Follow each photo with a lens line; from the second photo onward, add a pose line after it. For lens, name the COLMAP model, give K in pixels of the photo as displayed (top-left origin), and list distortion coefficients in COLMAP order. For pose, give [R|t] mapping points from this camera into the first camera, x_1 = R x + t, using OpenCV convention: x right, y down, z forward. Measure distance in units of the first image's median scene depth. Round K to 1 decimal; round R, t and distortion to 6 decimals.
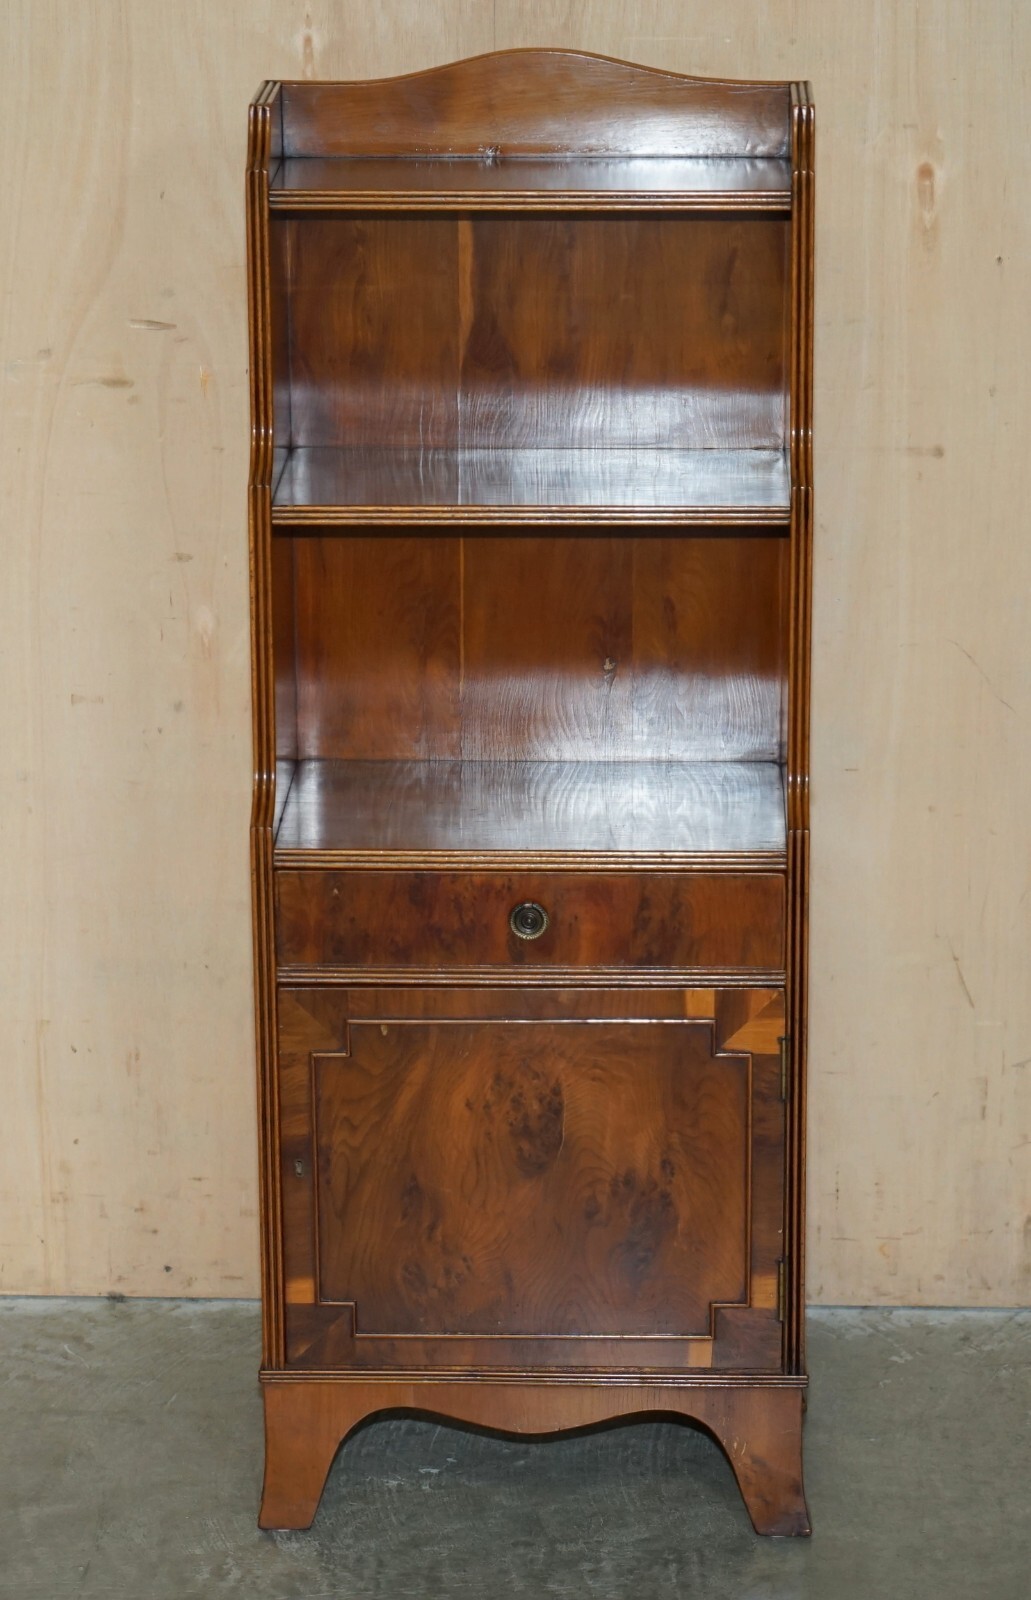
lens RADIAL K [[4082.3, 0, 531.4], [0, 4082.3, 800.7], [0, 0, 1]] dist [-0.173690, 0.000000]
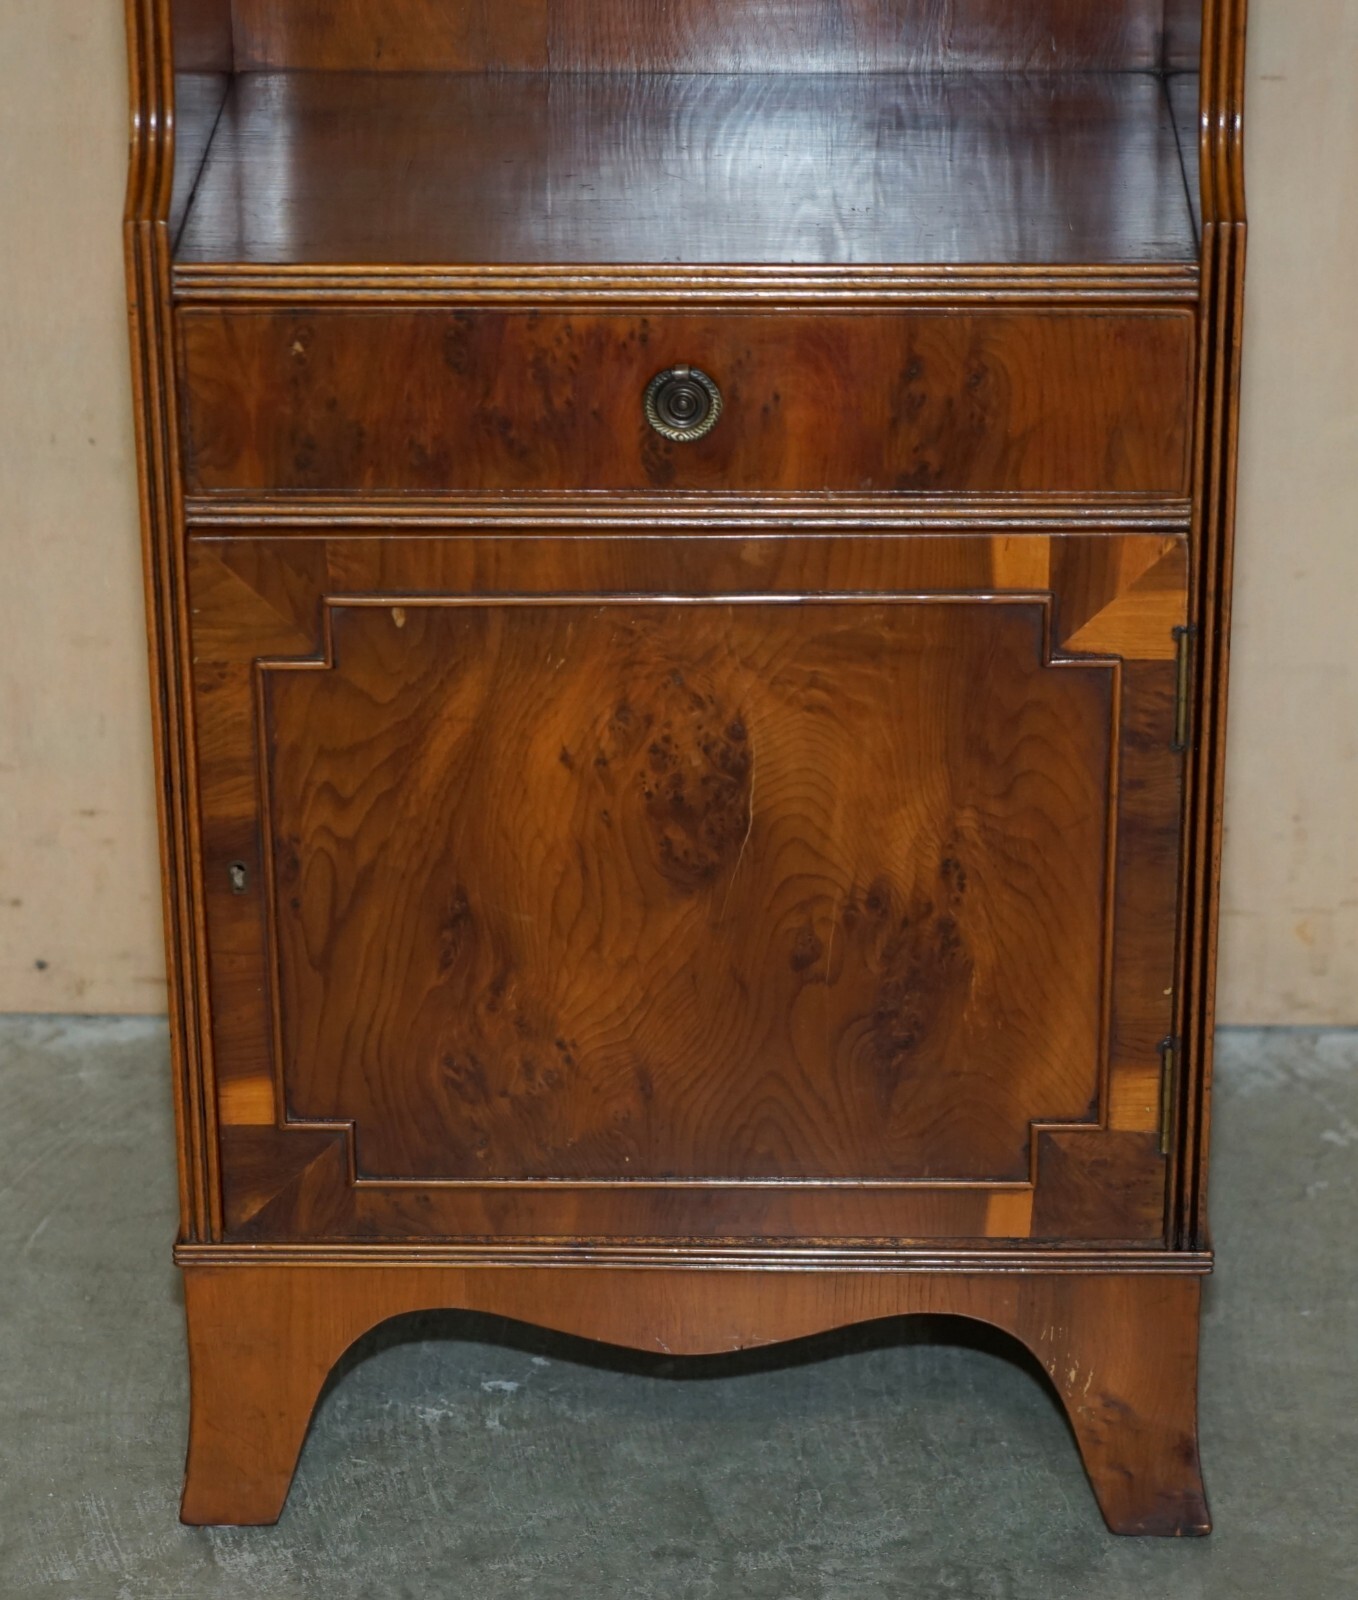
lens RADIAL K [[4761.0, 0, 663.4], [0, 4761.0, 799.8], [0, 0, 1]] dist [-0.064712, 0.000000]
pose [[0.999985, -0.005062, 0.002103, -0.004353], [0.004661, 0.987135, 0.159821, -0.015575], [-0.002885, -0.159809, 0.987144, 0.401358]]
